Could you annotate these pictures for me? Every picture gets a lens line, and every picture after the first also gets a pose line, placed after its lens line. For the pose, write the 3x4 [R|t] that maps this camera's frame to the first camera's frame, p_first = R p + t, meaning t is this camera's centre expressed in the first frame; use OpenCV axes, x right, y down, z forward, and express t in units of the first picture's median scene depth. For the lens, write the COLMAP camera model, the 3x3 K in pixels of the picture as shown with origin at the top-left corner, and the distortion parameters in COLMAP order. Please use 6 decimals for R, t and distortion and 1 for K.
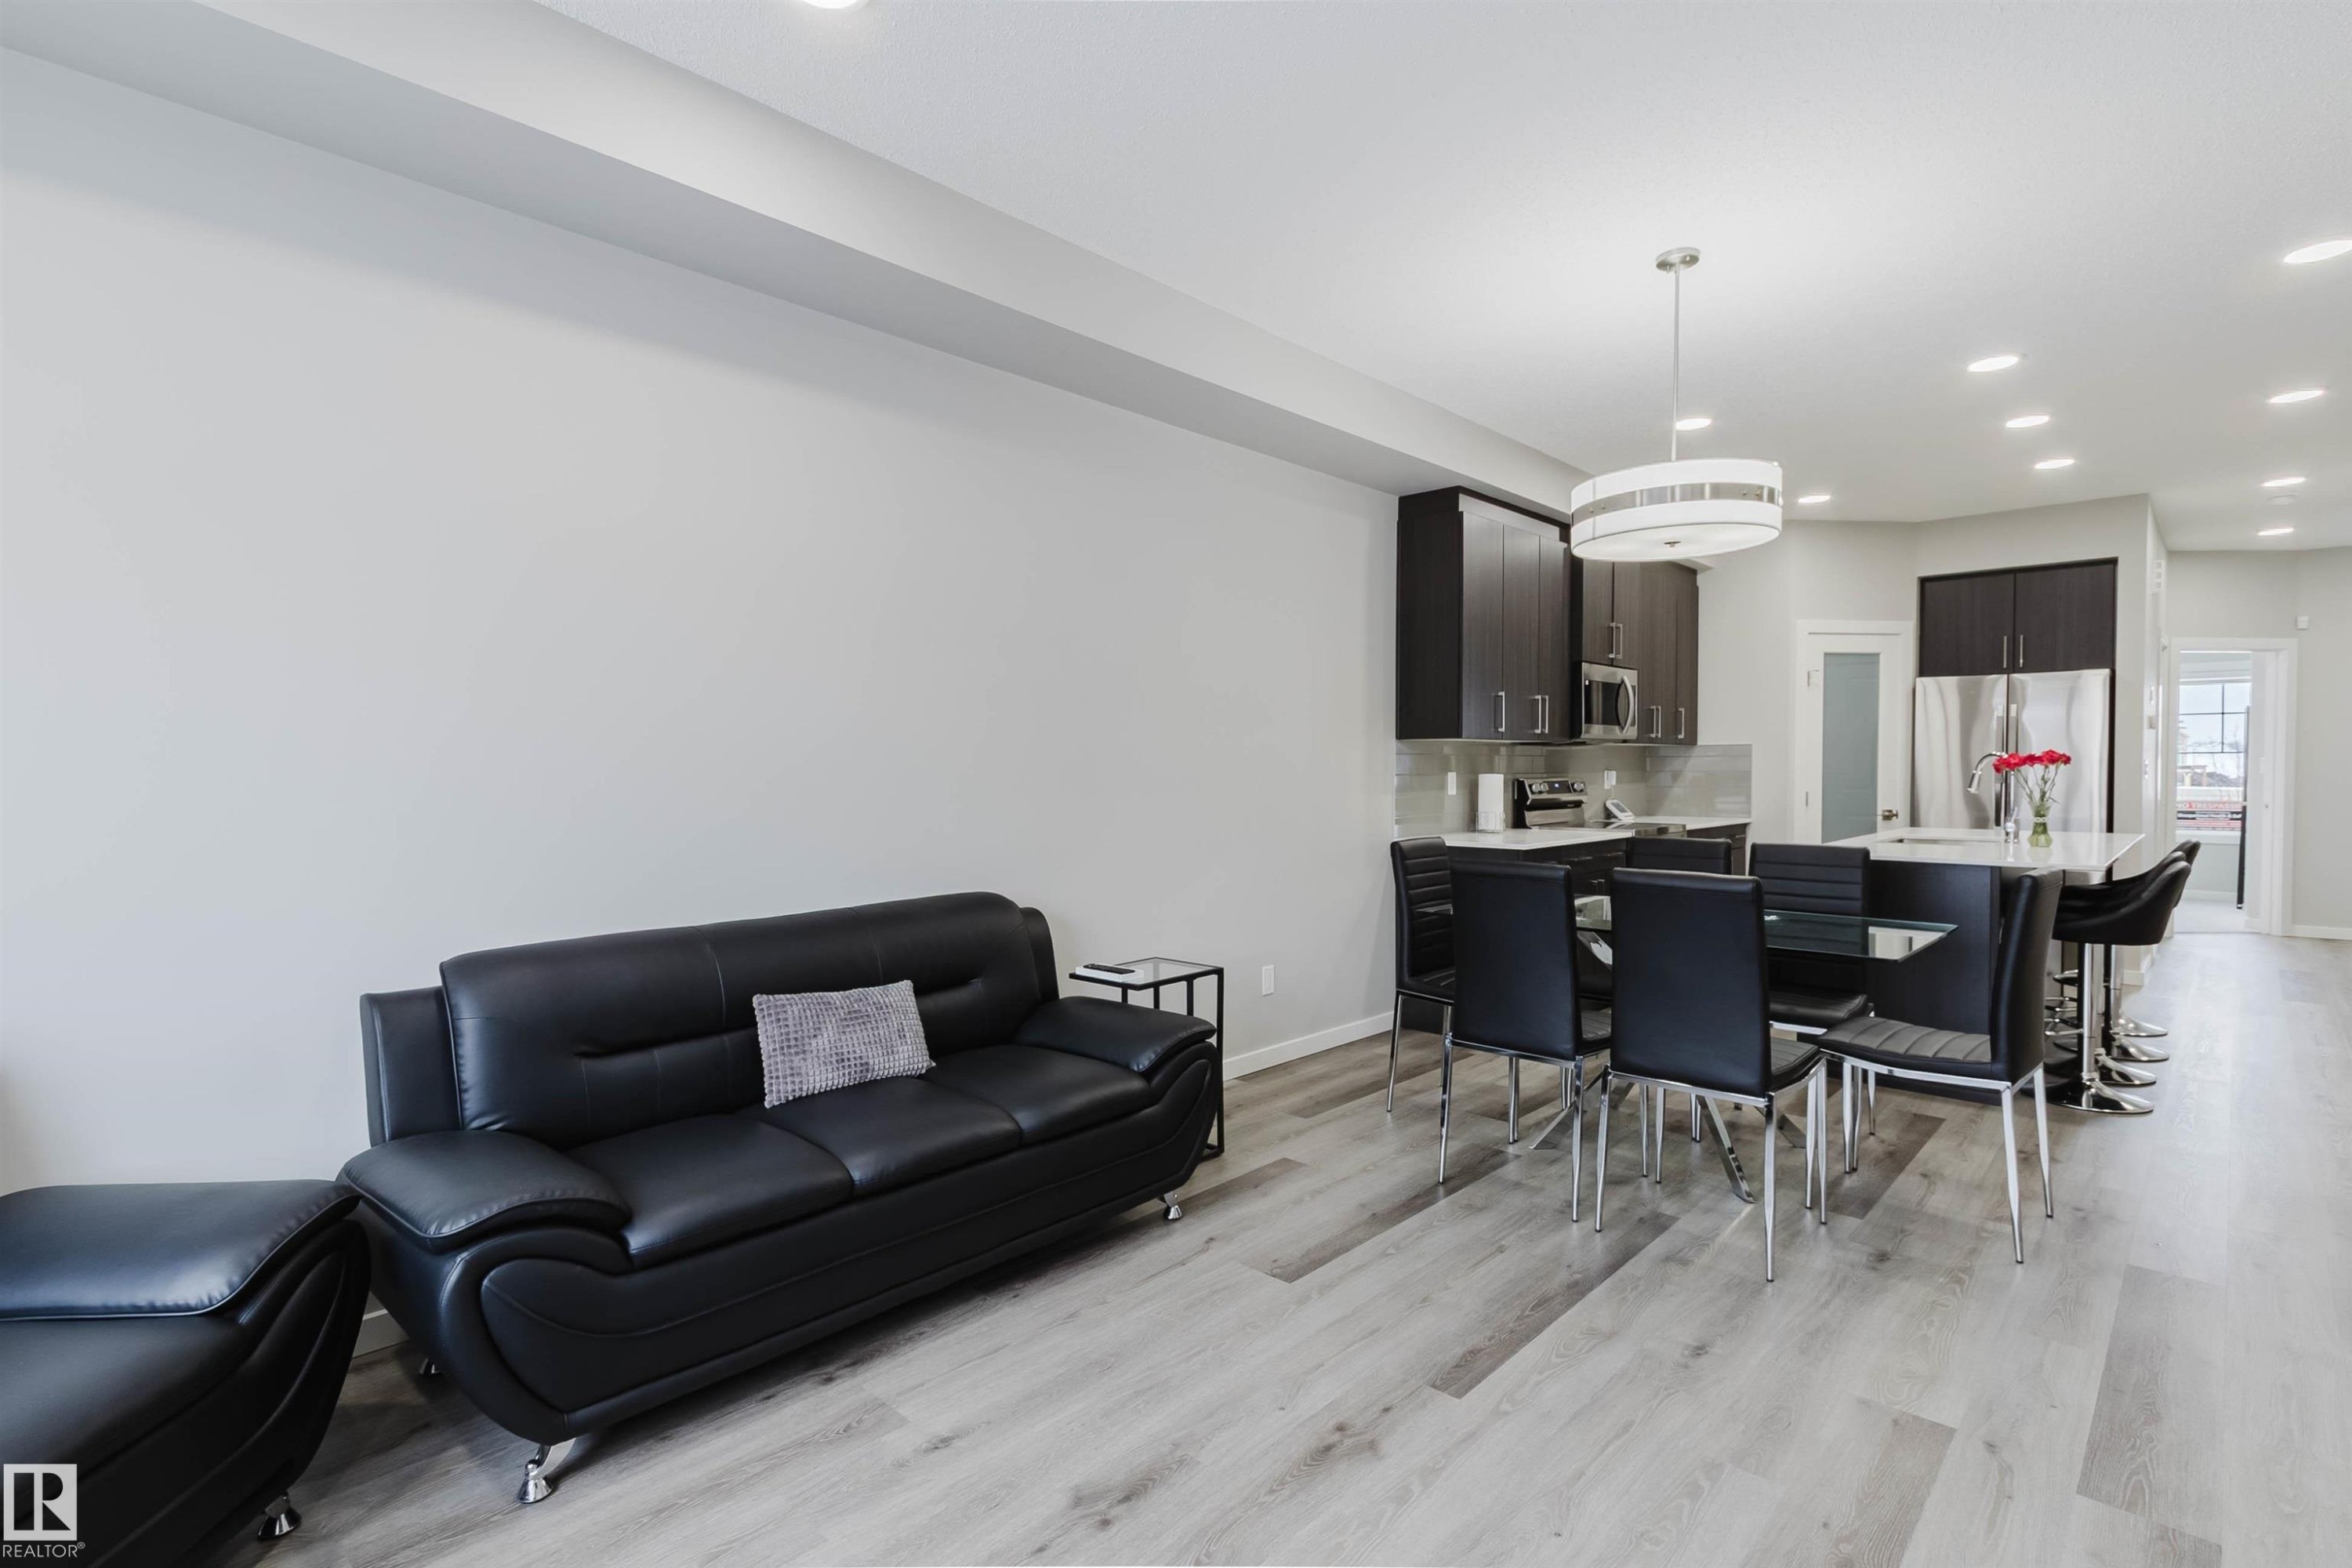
lens RADIAL K [[1125.8, 0, 1177.9], [0, 1125.8, 782.2], [0, 0, 1]] dist [0.003709, 0.001301]
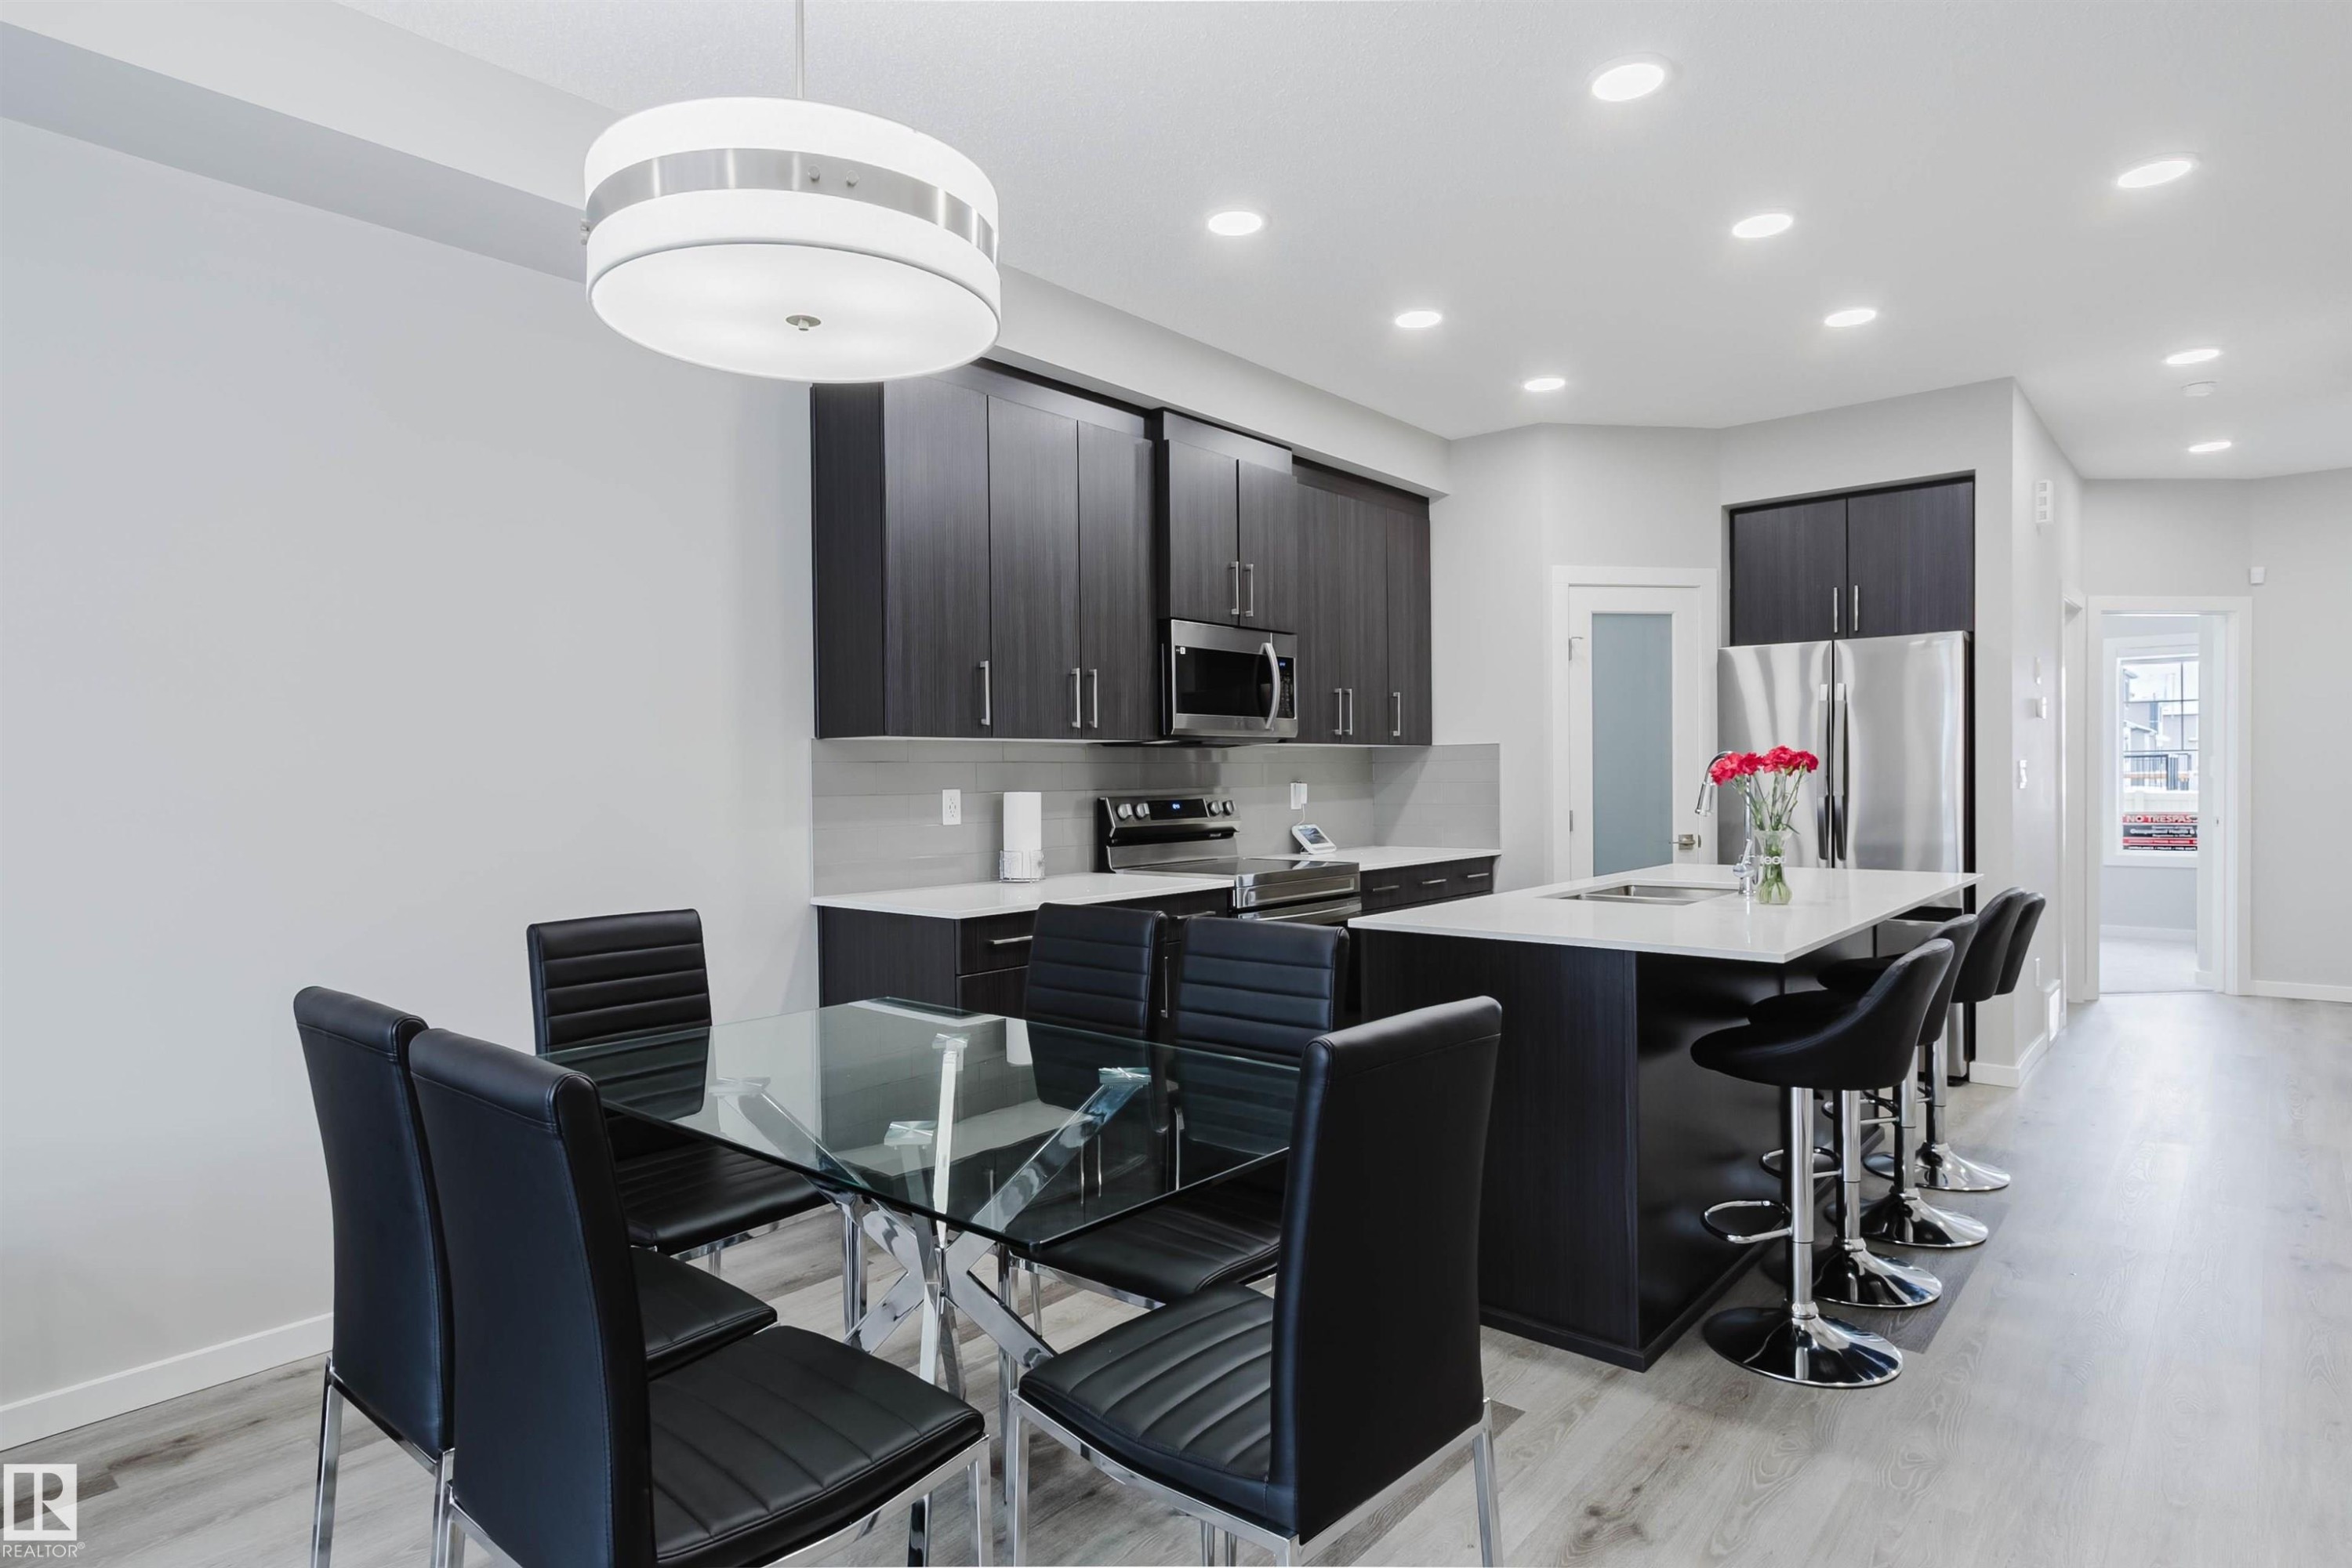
lens RADIAL K [[1269.9, 0, 1174.4], [0, 1269.9, 785.7], [0, 0, 1]] dist [-0.003975, -0.000208]
pose [[0.999223, -0.009370, 0.038286, 0.291752], [0.009656, 0.999927, -0.007290, -0.003864], [-0.038215, 0.007654, 0.999240, 0.228058]]
